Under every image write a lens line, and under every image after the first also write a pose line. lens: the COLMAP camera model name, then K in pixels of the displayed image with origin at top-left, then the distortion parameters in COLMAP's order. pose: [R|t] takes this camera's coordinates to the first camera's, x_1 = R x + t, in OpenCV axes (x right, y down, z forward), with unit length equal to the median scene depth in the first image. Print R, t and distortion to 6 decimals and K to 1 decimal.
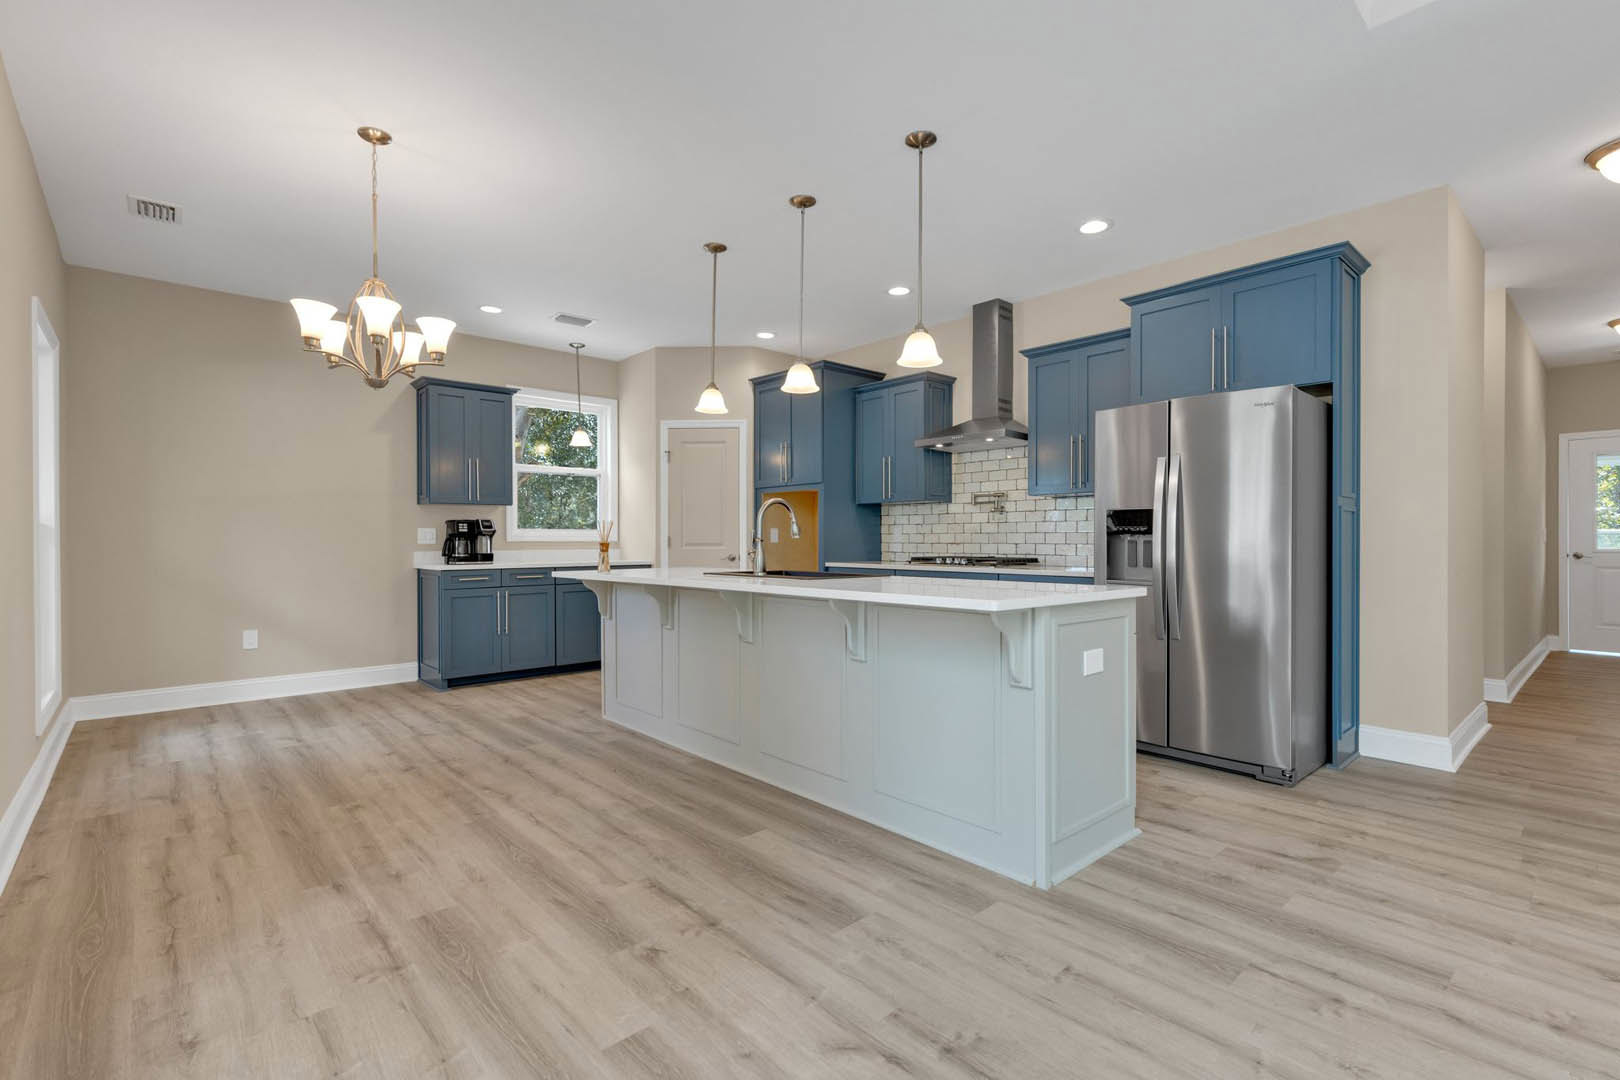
lens RADIAL K [[737.0, 0, 823.0], [0, 737.0, 540.9], [0, 0, 1]] dist [0.010358, -0.001193]
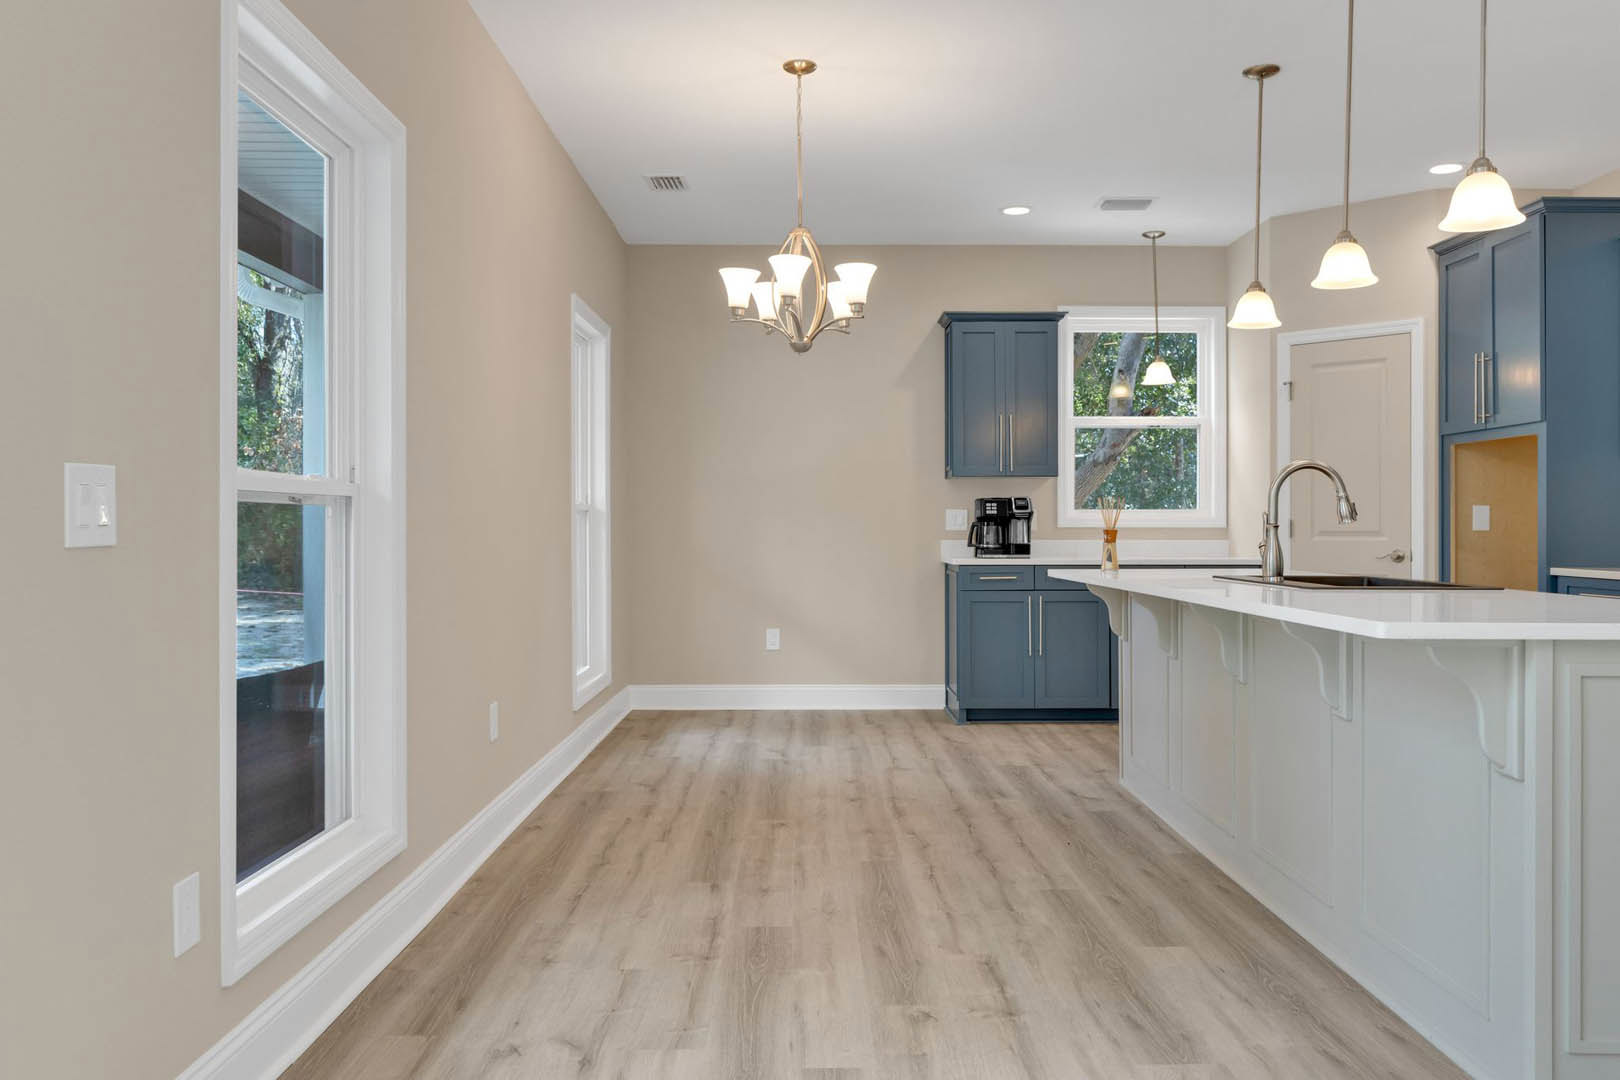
lens RADIAL K [[1248.1, 0, 819.6], [0, 1248.1, 522.4], [0, 0, 1]] dist [0.001021, 0.001361]
pose [[0.745811, 0.000439, -0.666157, 0.244347], [-0.002621, 0.999994, -0.002275, -0.000794], [0.666152, 0.003443, 0.745808, -0.054406]]
